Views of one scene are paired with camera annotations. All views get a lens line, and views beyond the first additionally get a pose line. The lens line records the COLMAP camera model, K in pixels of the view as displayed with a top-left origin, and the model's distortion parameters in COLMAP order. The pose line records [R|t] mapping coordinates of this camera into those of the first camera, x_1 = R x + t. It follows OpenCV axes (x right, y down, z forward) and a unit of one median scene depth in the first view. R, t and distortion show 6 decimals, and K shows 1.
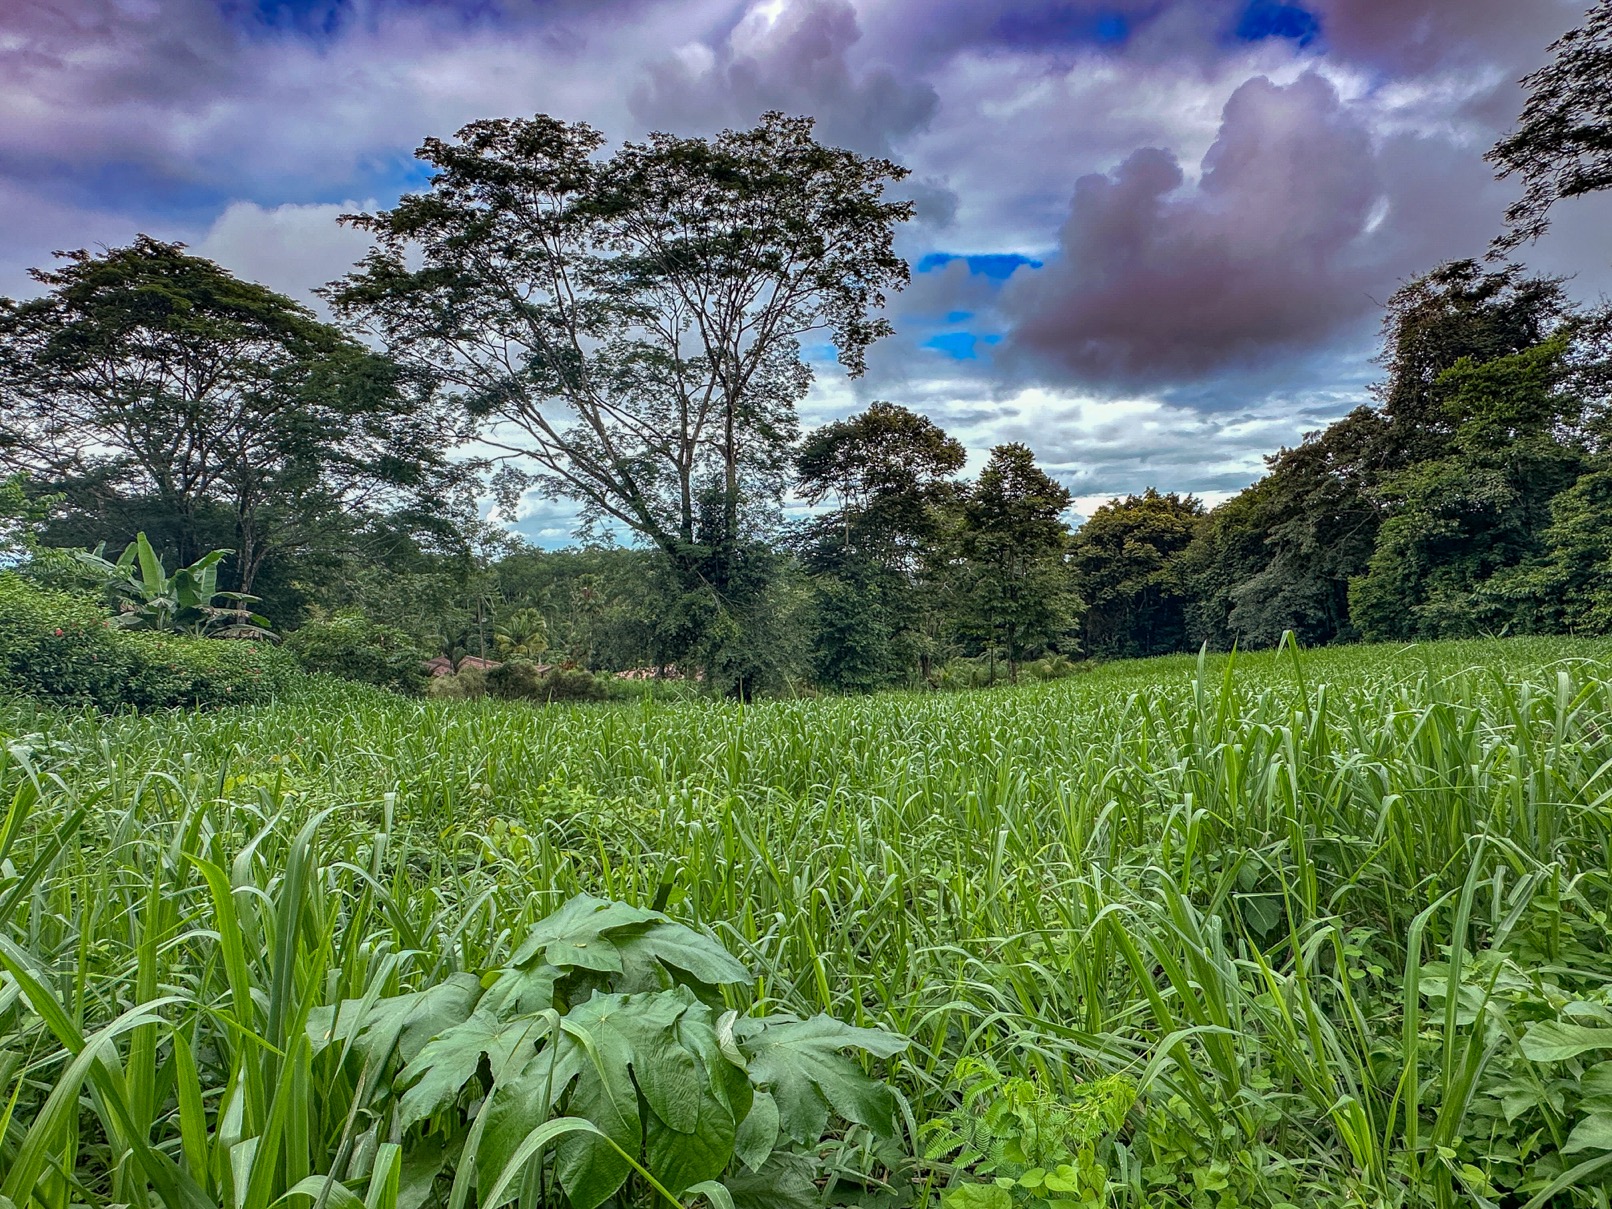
lens RADIAL K [[865.7, 0, 808.0], [0, 865.7, 609.3], [0, 0, 1]] dist [0.007820, 0.000497]
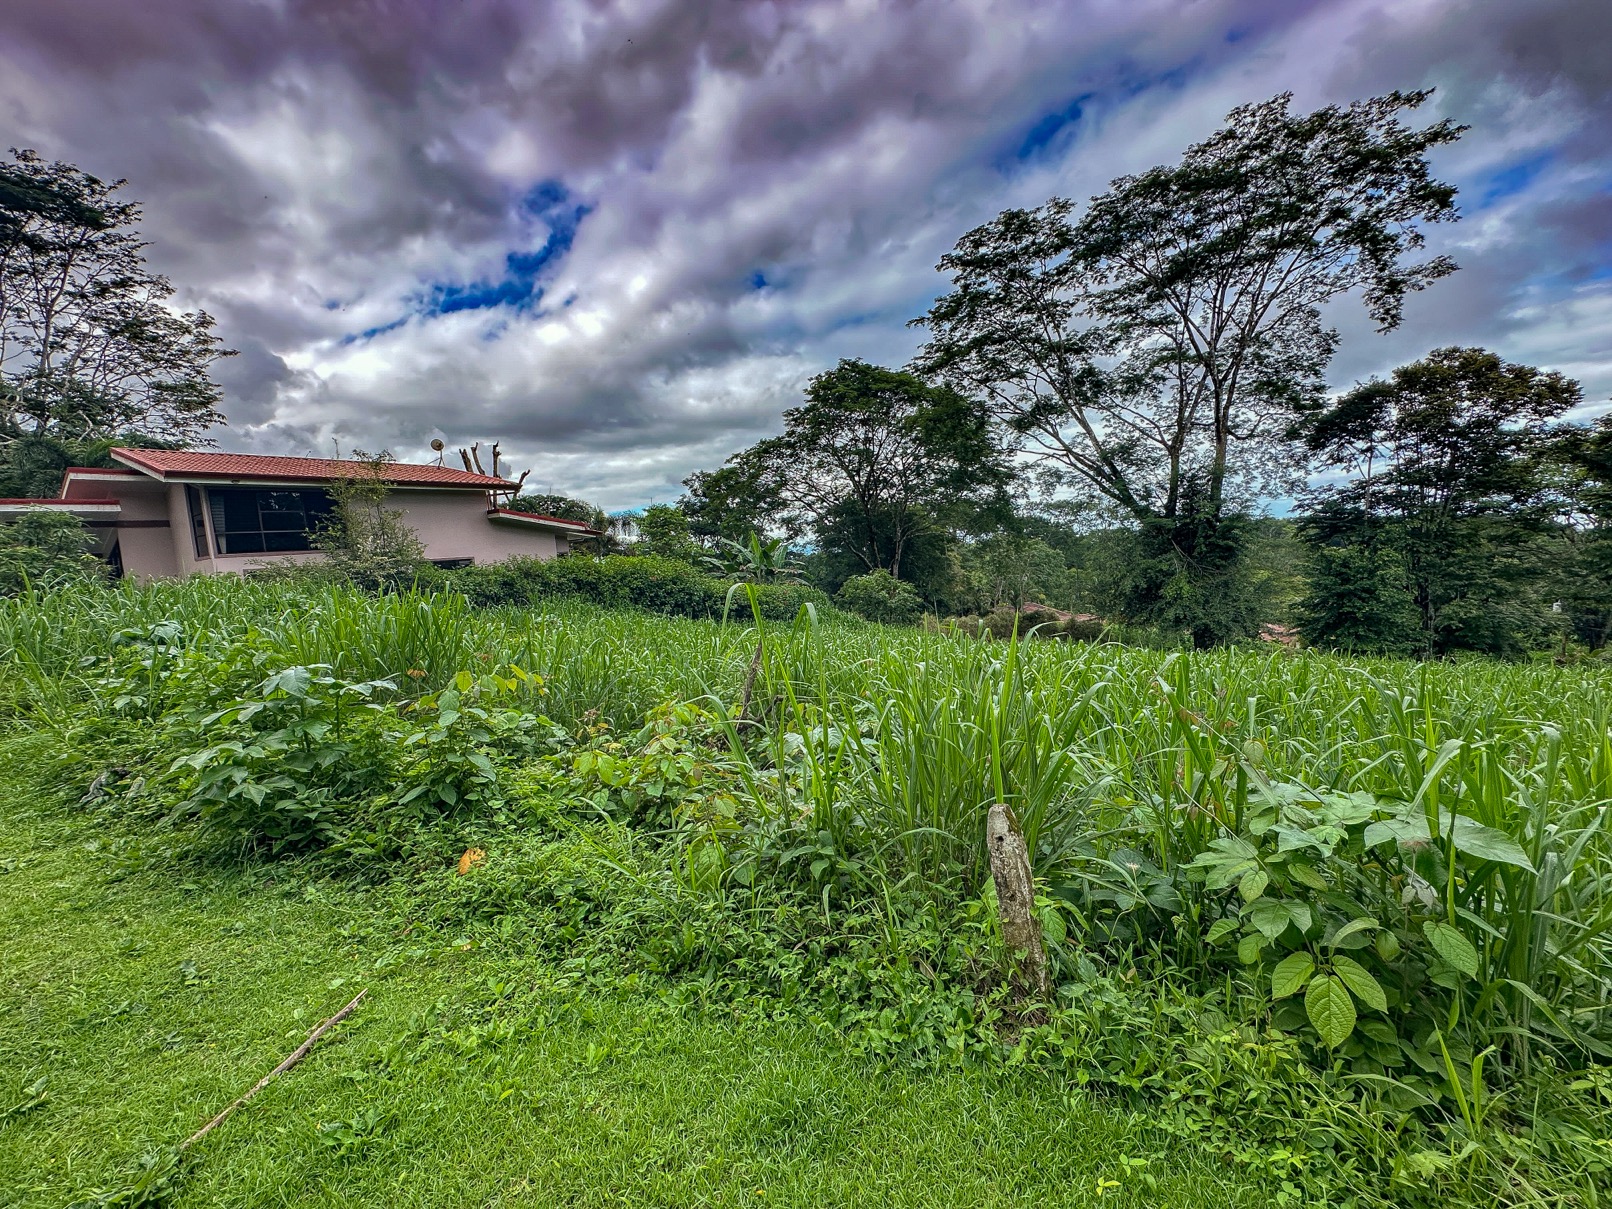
lens RADIAL K [[644.5, 0, 802.9], [0, 644.5, 609.6], [0, 0, 1]] dist [-0.001033, -0.000152]
pose [[0.666000, 0.055297, -0.743899, 0.178449], [-0.011261, 0.997880, 0.064095, -0.000752], [0.745867, -0.034310, 0.665211, 0.039859]]
